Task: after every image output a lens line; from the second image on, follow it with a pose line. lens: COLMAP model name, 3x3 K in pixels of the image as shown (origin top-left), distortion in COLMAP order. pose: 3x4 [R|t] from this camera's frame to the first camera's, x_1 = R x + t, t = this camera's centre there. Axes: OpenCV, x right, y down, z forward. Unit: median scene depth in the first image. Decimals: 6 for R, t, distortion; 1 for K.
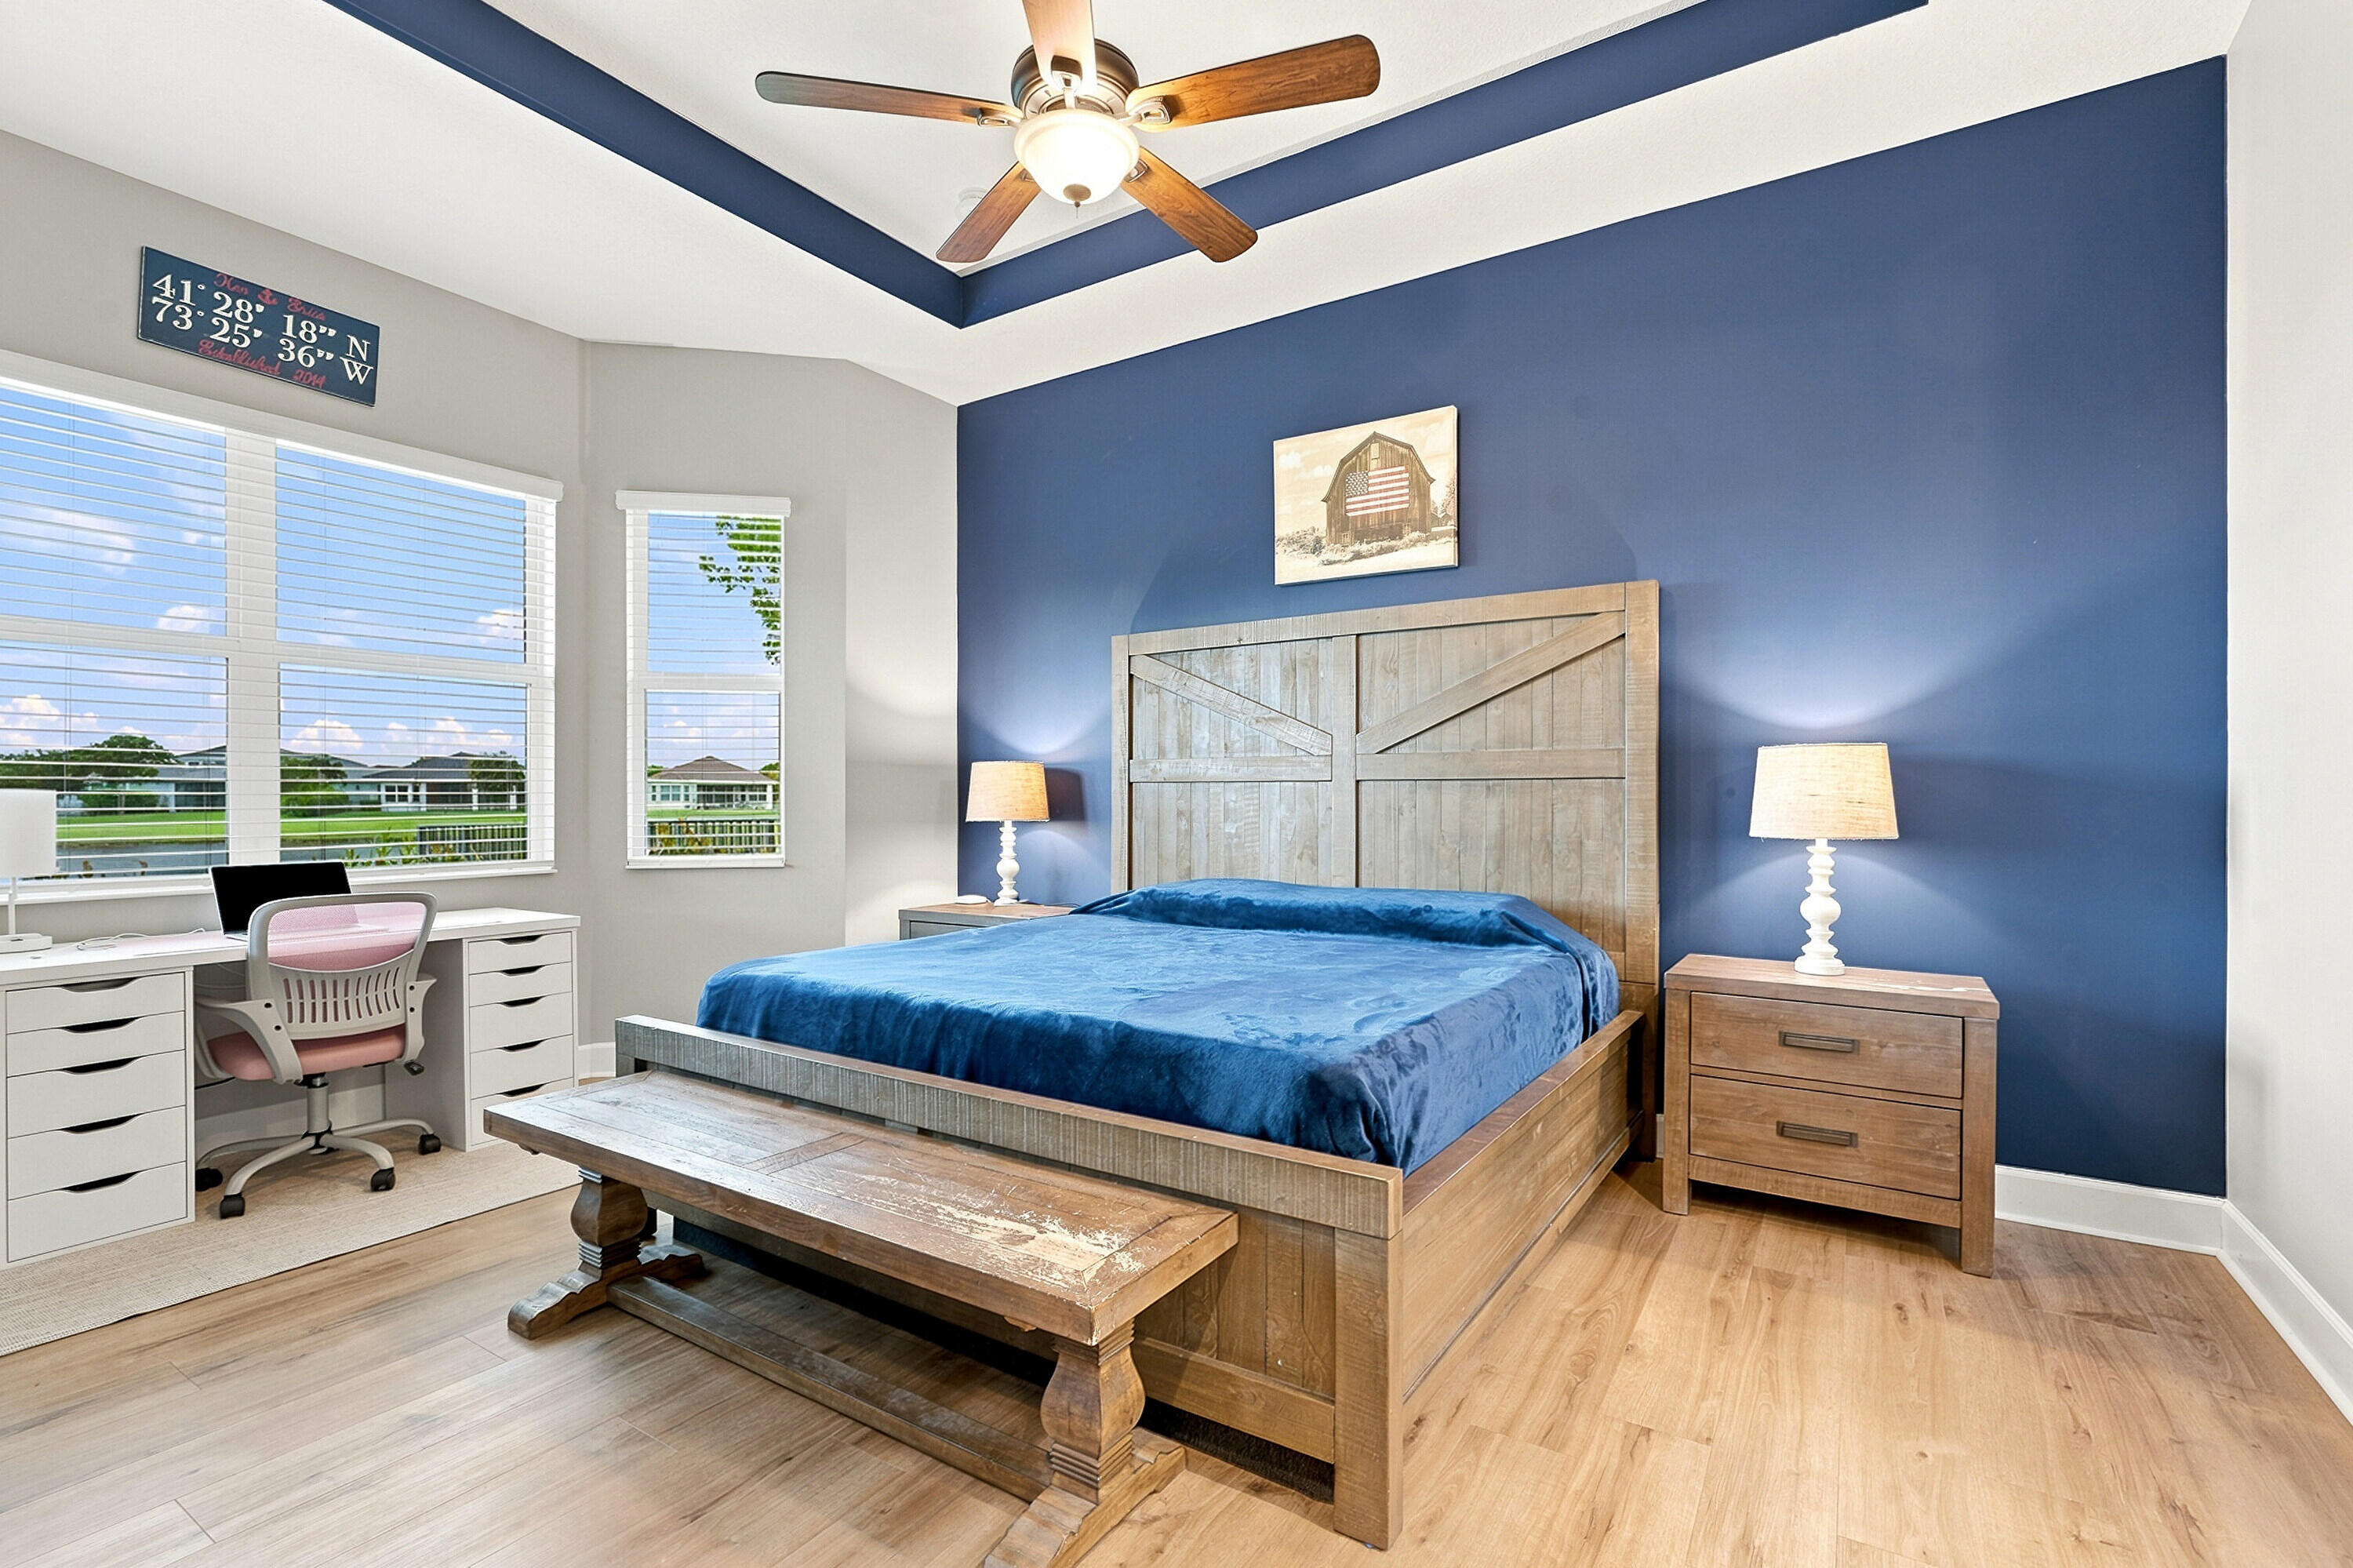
lens RADIAL K [[1081.7, 0, 1181.1], [0, 1081.7, 793.6], [0, 0, 1]] dist [-0.005871, 0.004215]
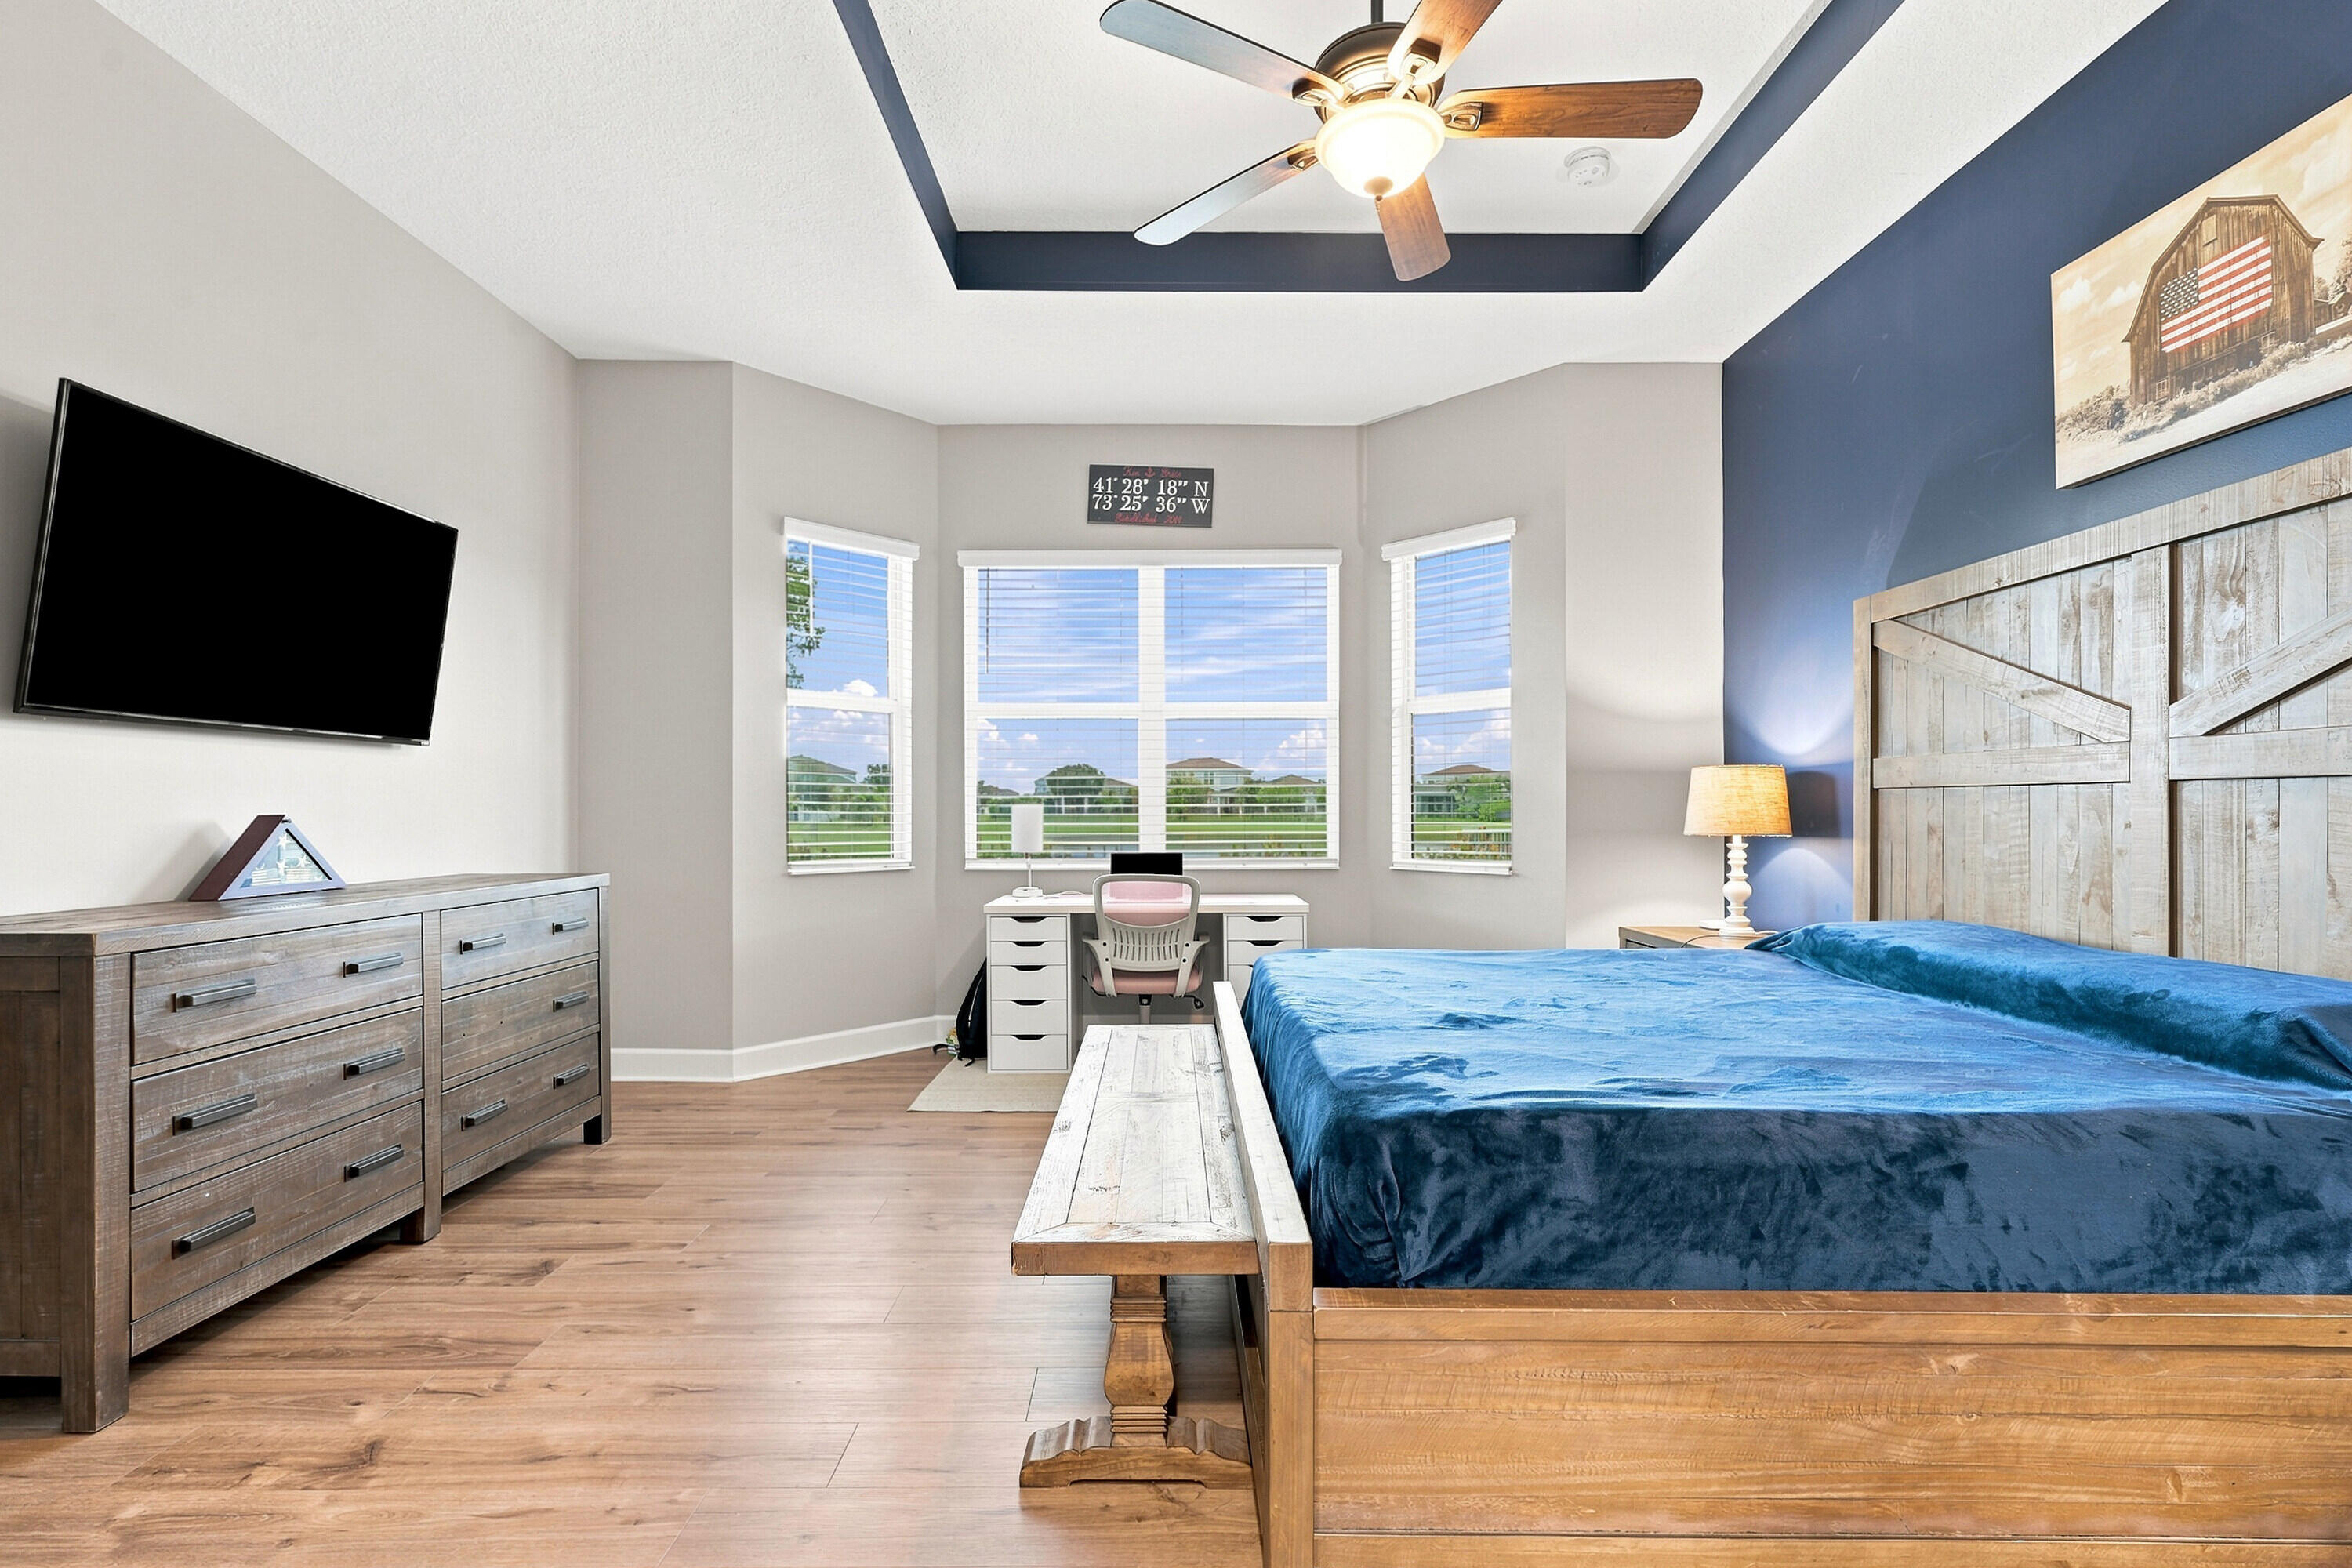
lens RADIAL K [[1081.2, 0, 1169.3], [0, 1081.2, 806.4], [0, 0, 1]] dist [-0.005871, 0.004215]
pose [[0.538850, -0.000907, -0.842401, 0.374257], [0.004637, 0.999987, 0.001890, -0.001300], [0.842389, -0.004925, 0.538847, 0.190580]]
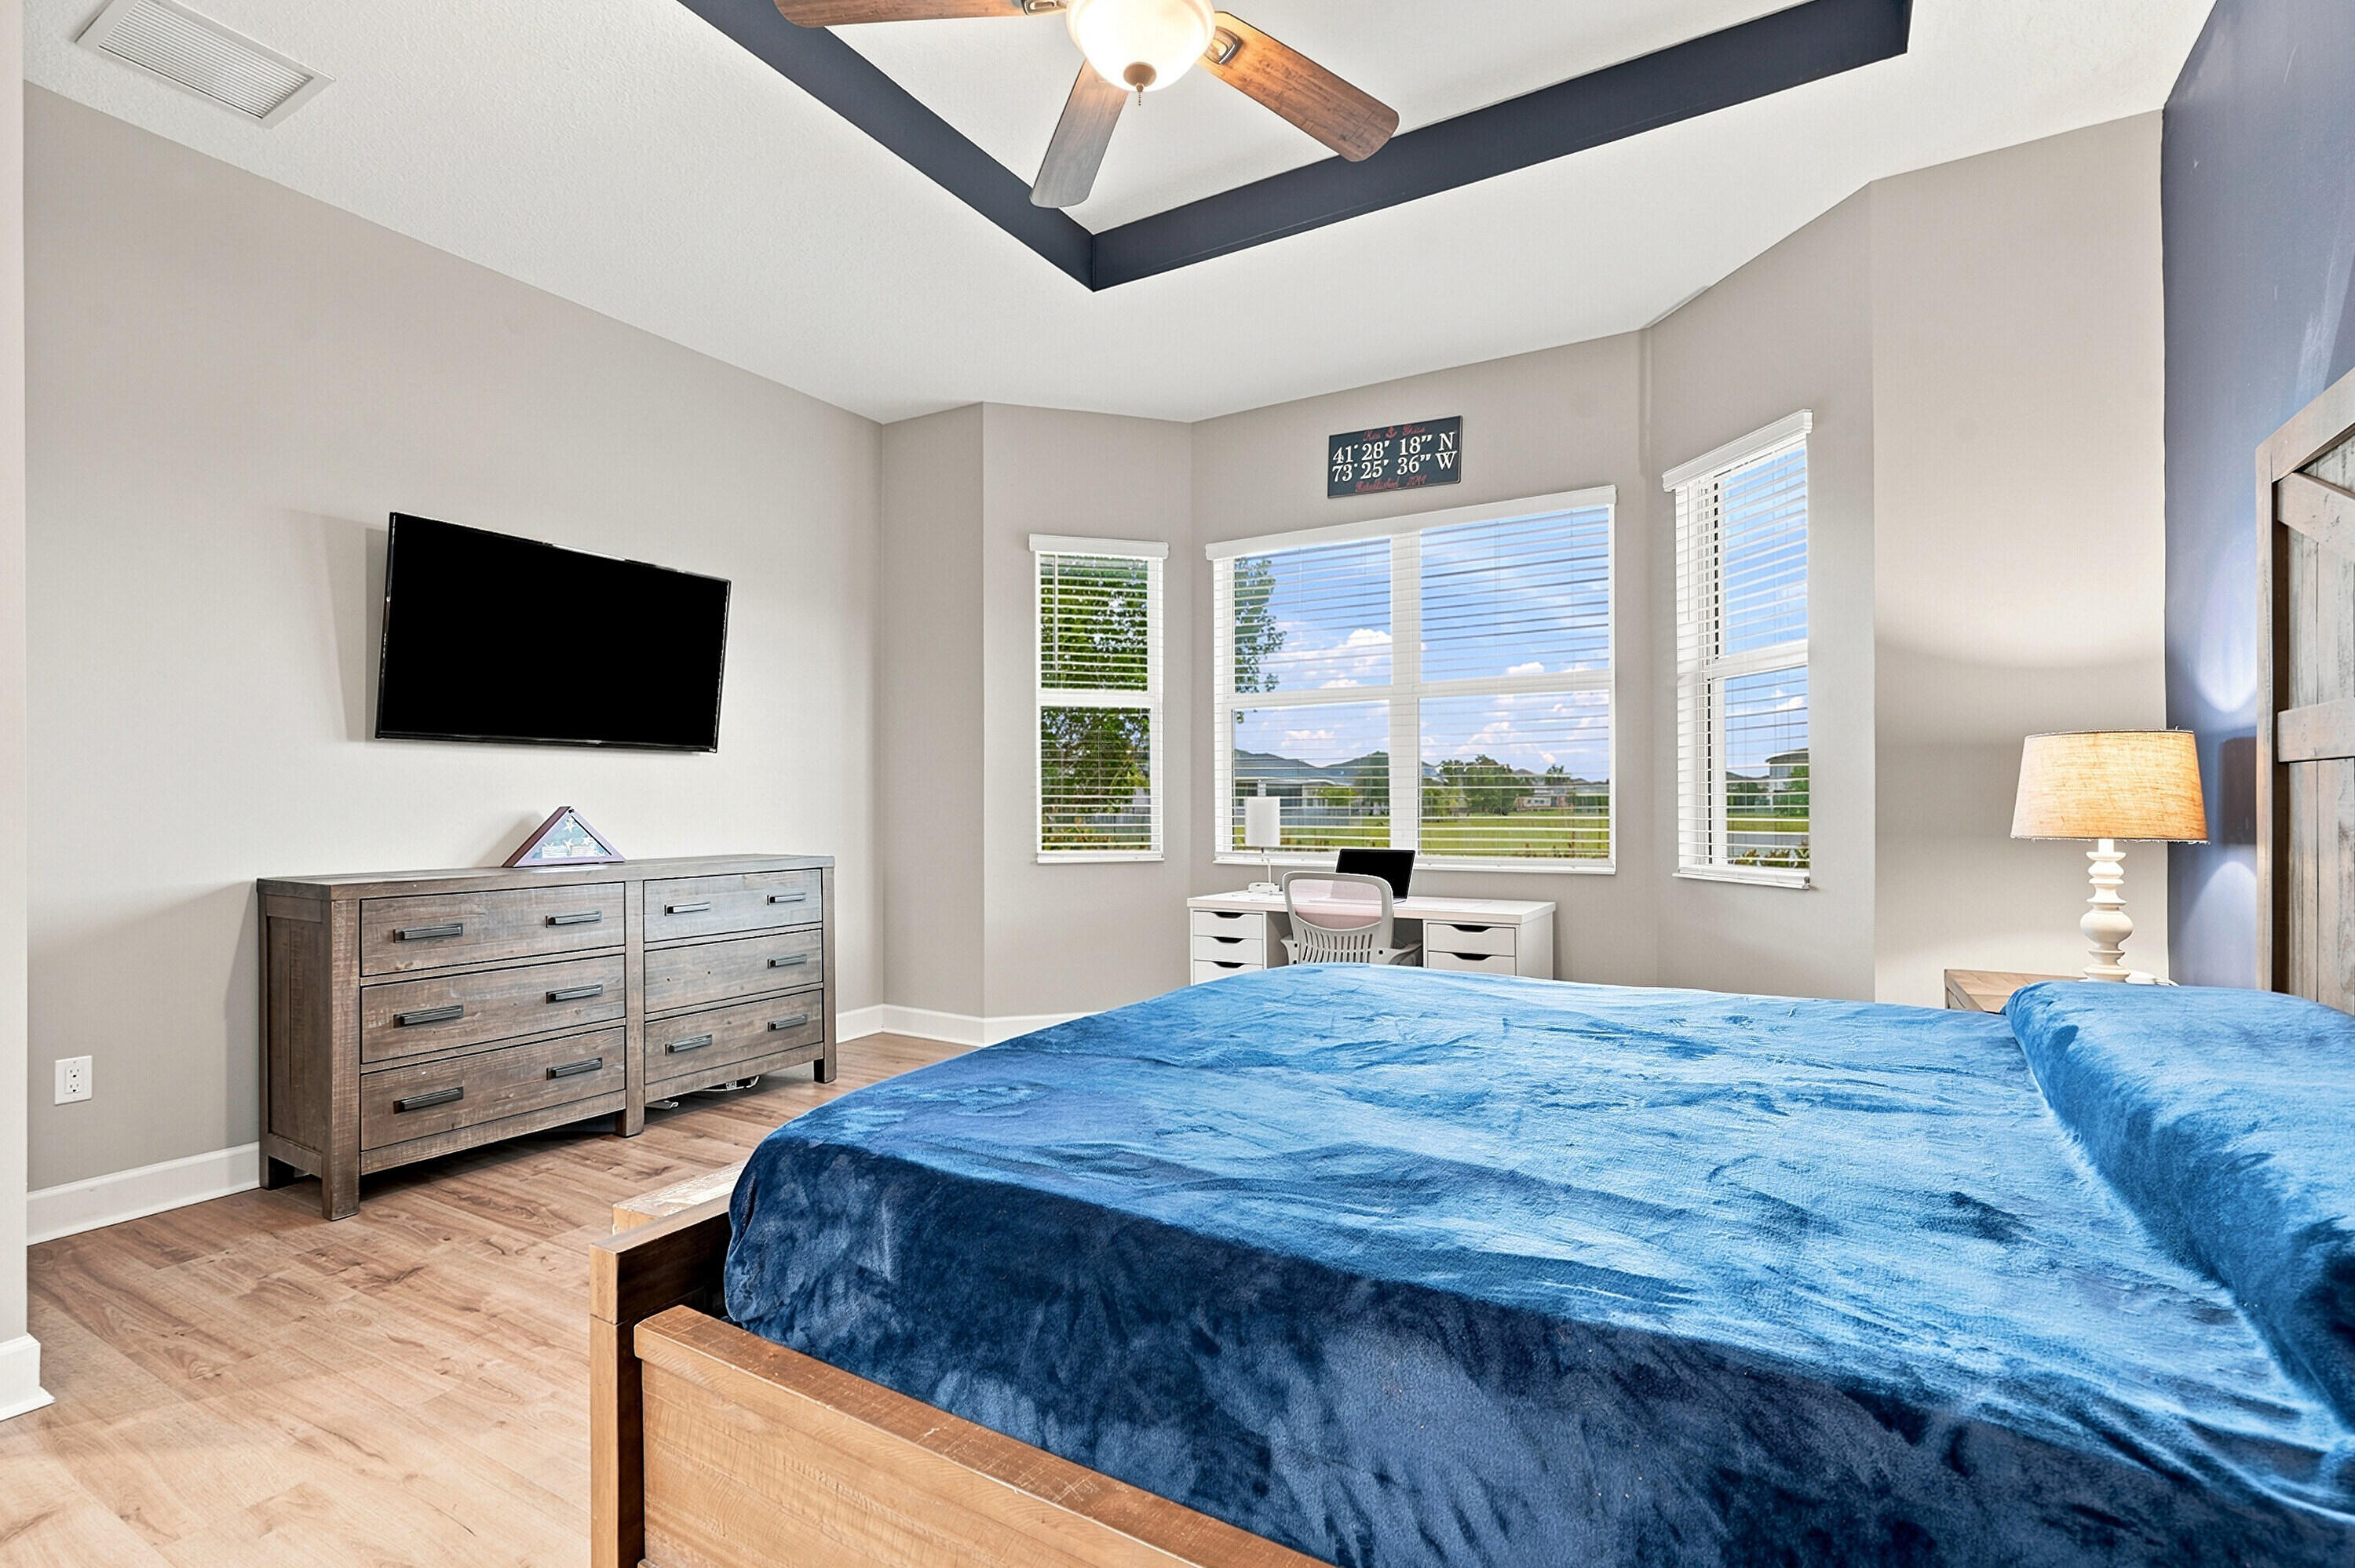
lens RADIAL K [[1082.5, 0, 1168.6], [0, 1082.5, 799.4], [0, 0, 1]] dist [-0.005871, 0.004215]
pose [[0.028711, -0.003037, -0.999583, 0.445699], [0.007364, 0.999969, -0.002827, 0.003454], [0.999561, -0.007279, 0.028733, 0.597012]]
